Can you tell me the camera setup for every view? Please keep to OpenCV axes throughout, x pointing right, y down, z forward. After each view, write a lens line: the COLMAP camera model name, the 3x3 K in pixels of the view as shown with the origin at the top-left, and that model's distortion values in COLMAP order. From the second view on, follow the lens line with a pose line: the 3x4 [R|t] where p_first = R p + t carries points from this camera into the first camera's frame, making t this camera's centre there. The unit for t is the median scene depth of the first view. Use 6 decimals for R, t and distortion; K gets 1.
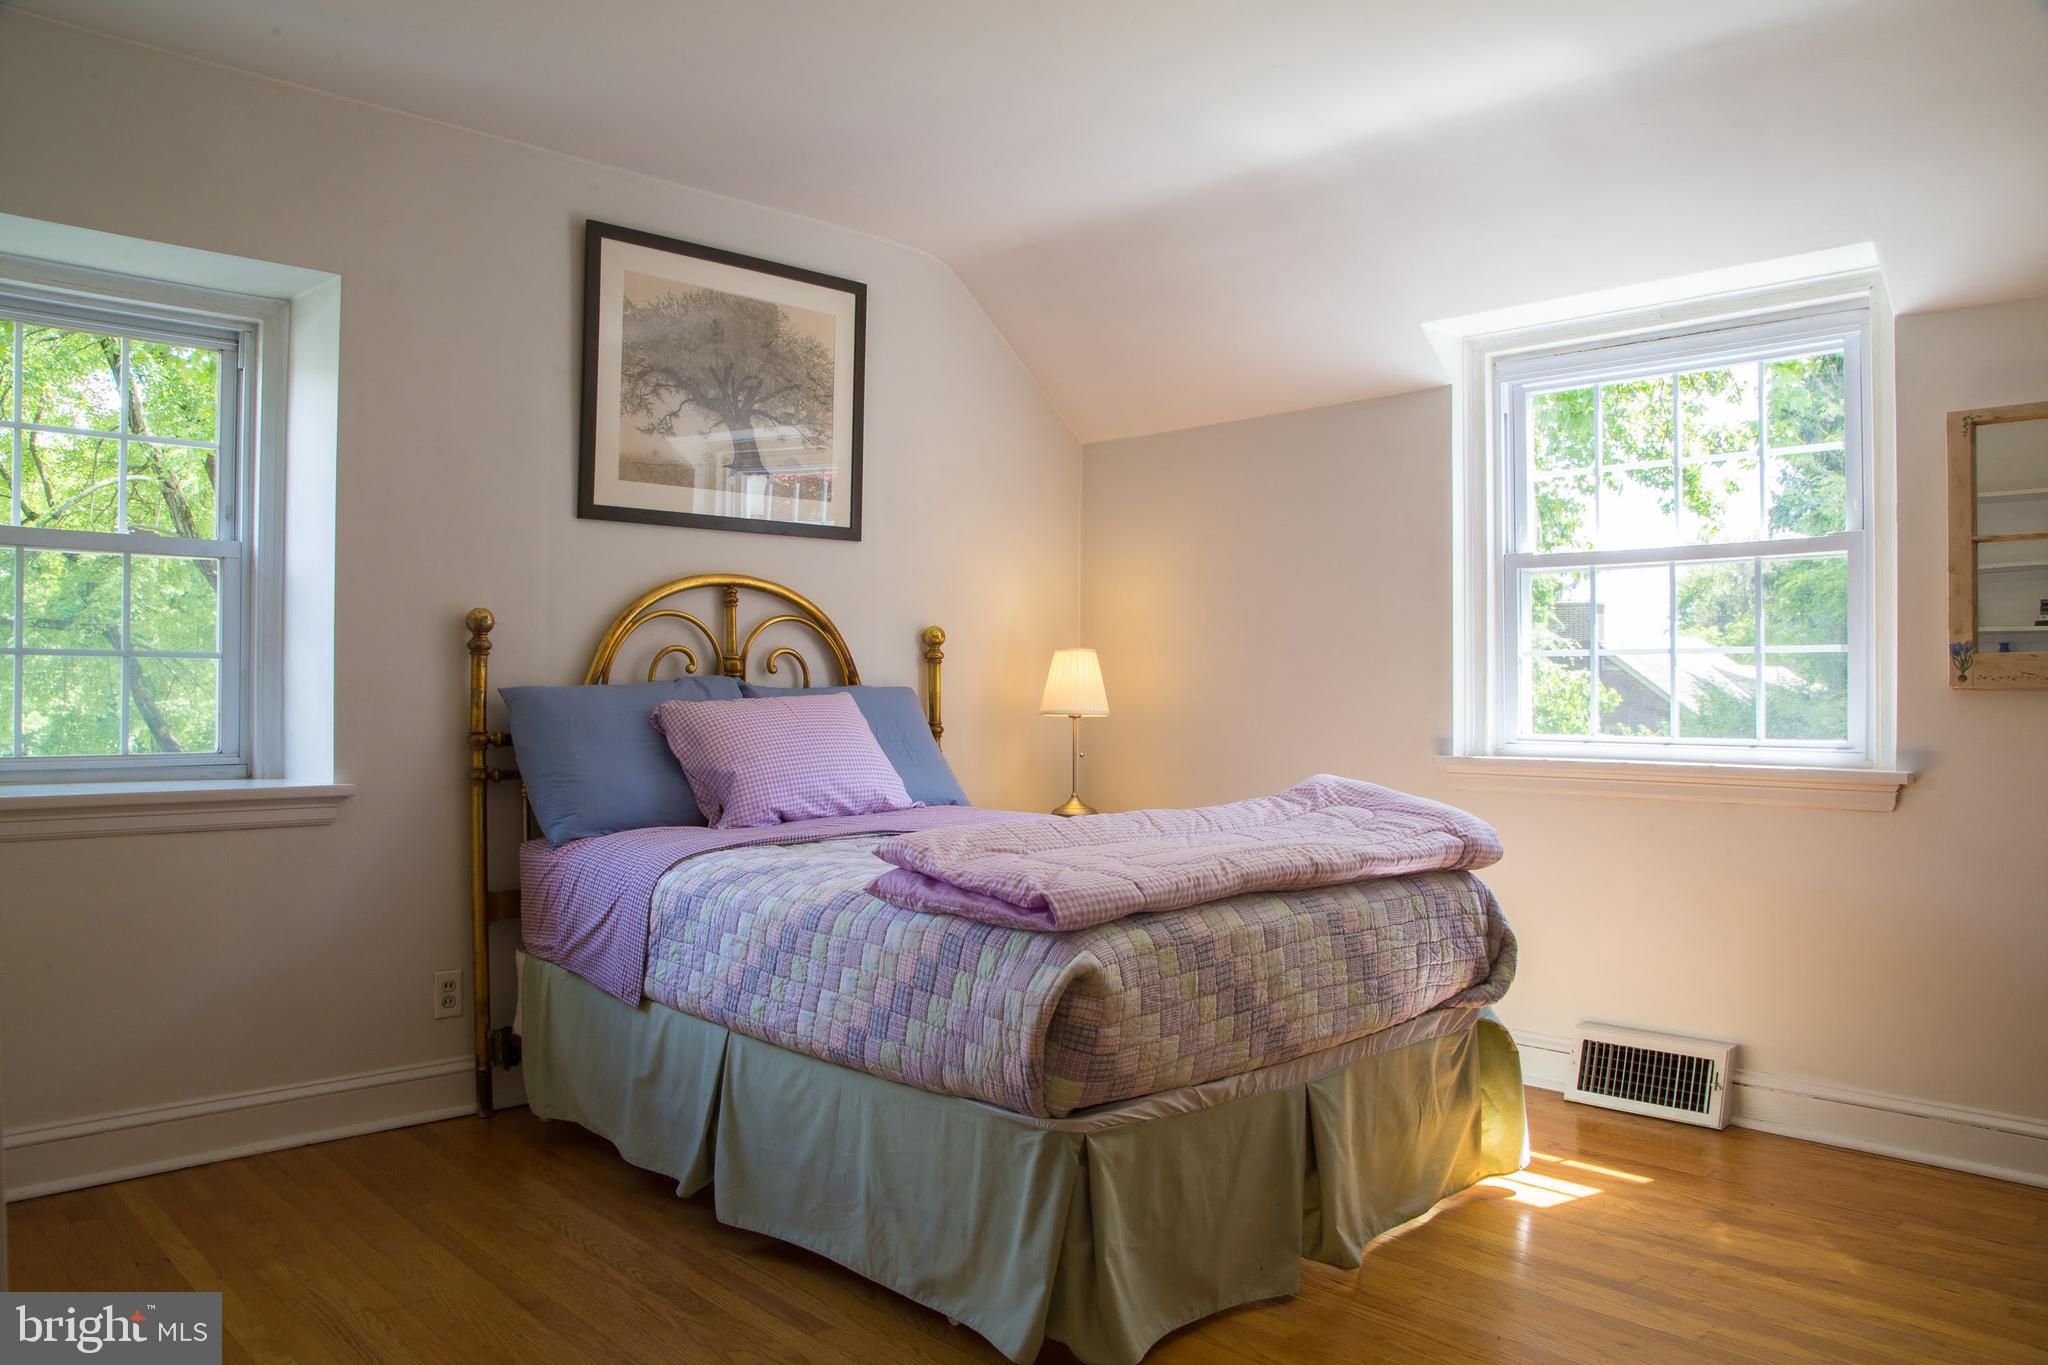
lens RADIAL K [[1401.4, 0, 1023.0], [0, 1401.4, 650.0], [0, 0, 1]] dist [-0.000443, -0.000607]
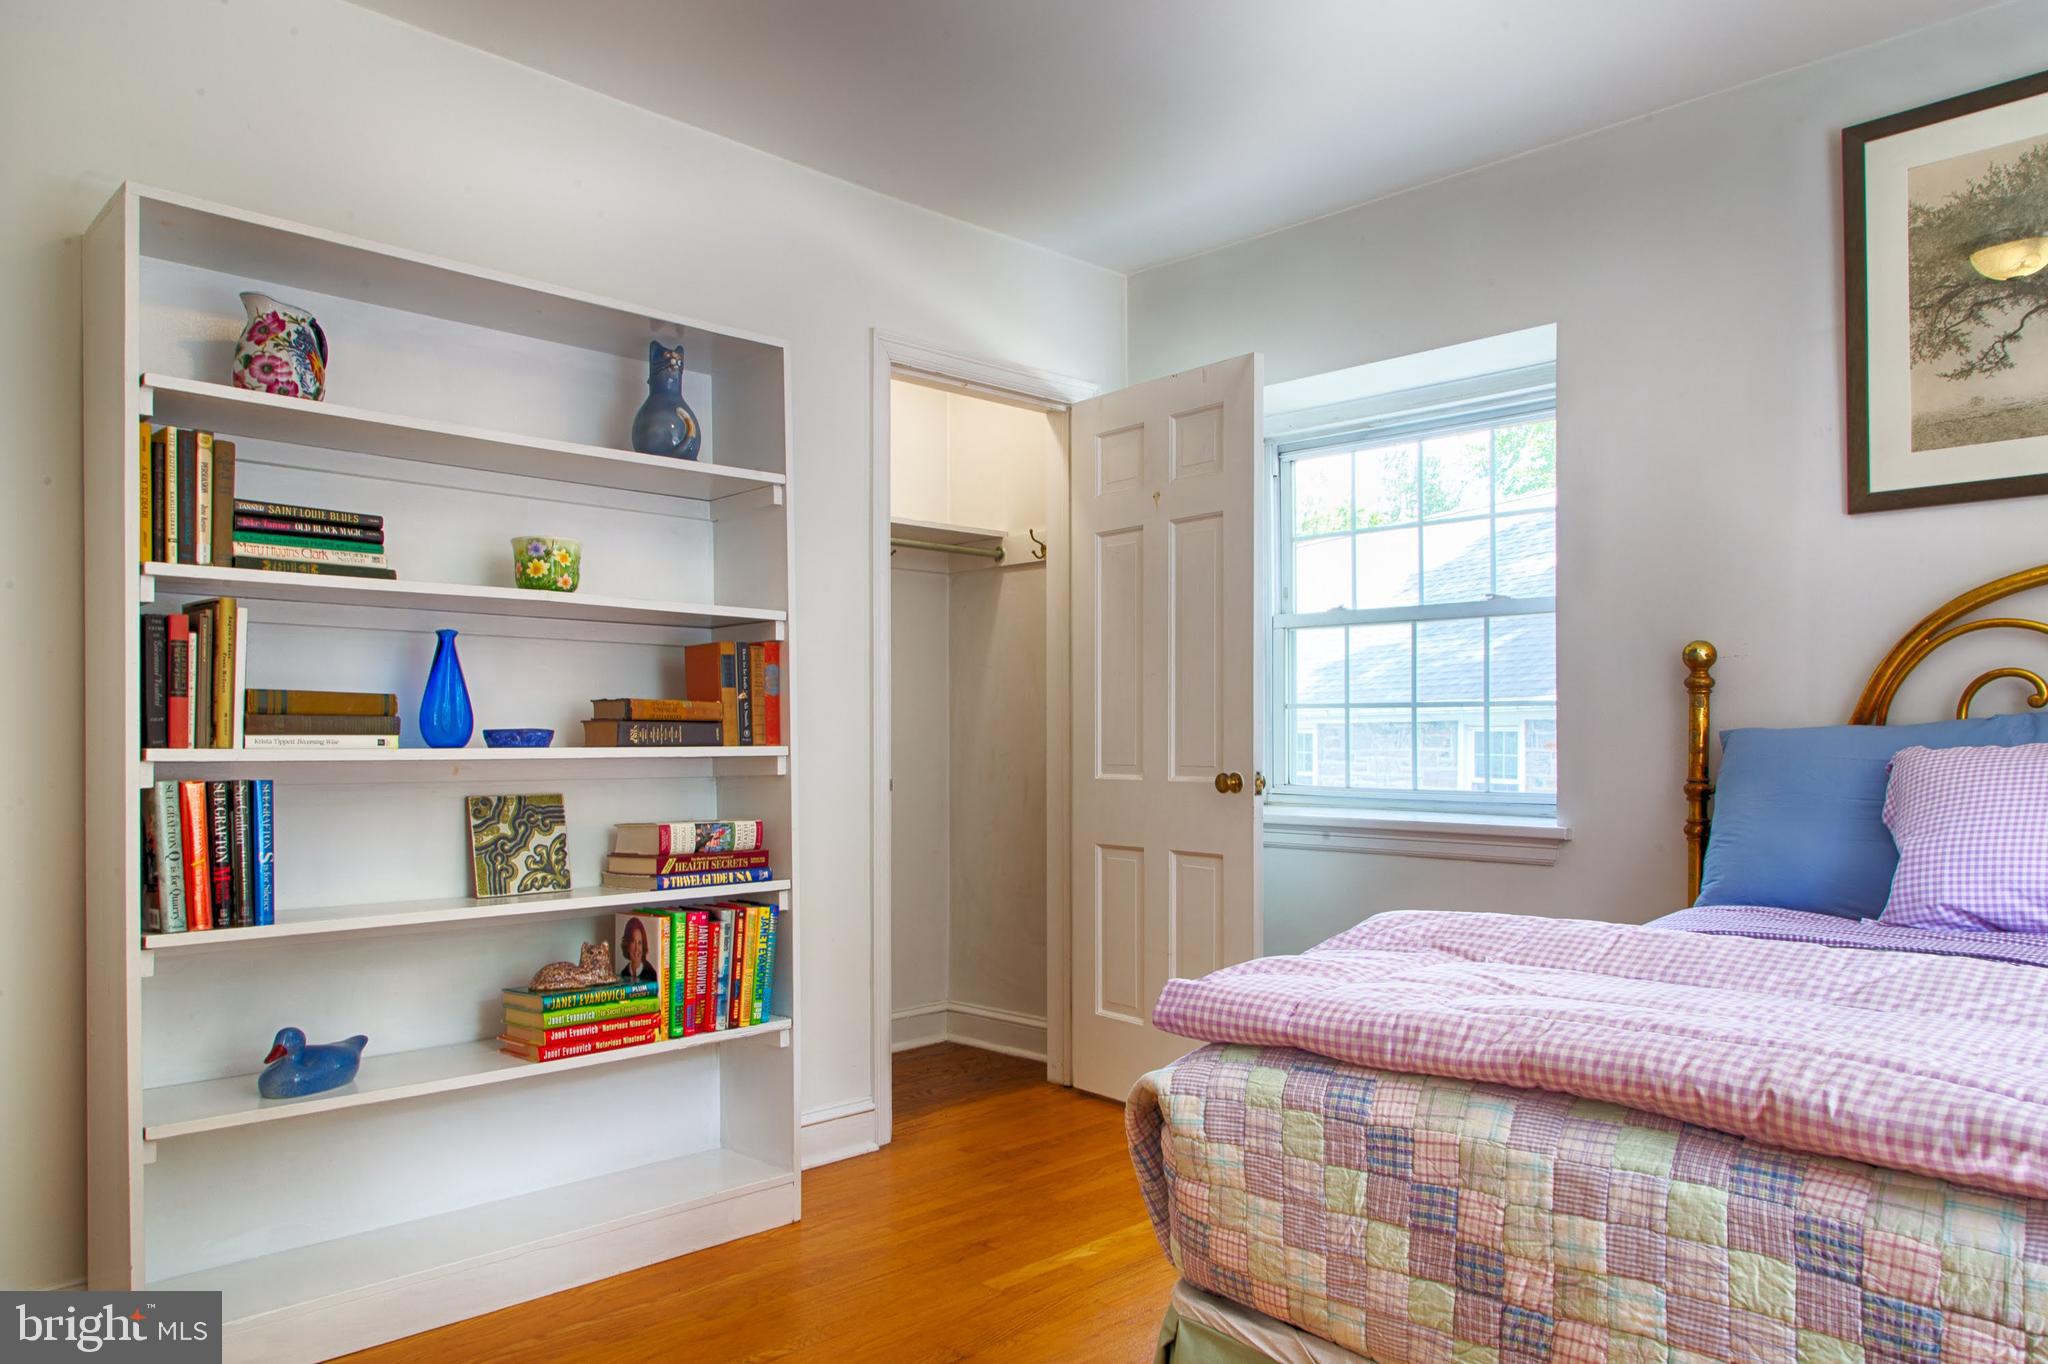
lens RADIAL K [[1388.4, 0, 1021.0], [0, 1388.4, 729.8], [0, 0, 1]] dist [0.001232, -0.002410]
pose [[0.044461, -0.008713, -0.998973, 0.496411], [0.017258, 0.999819, -0.007952, 0.027603], [0.998862, -0.016886, 0.044604, 0.573069]]
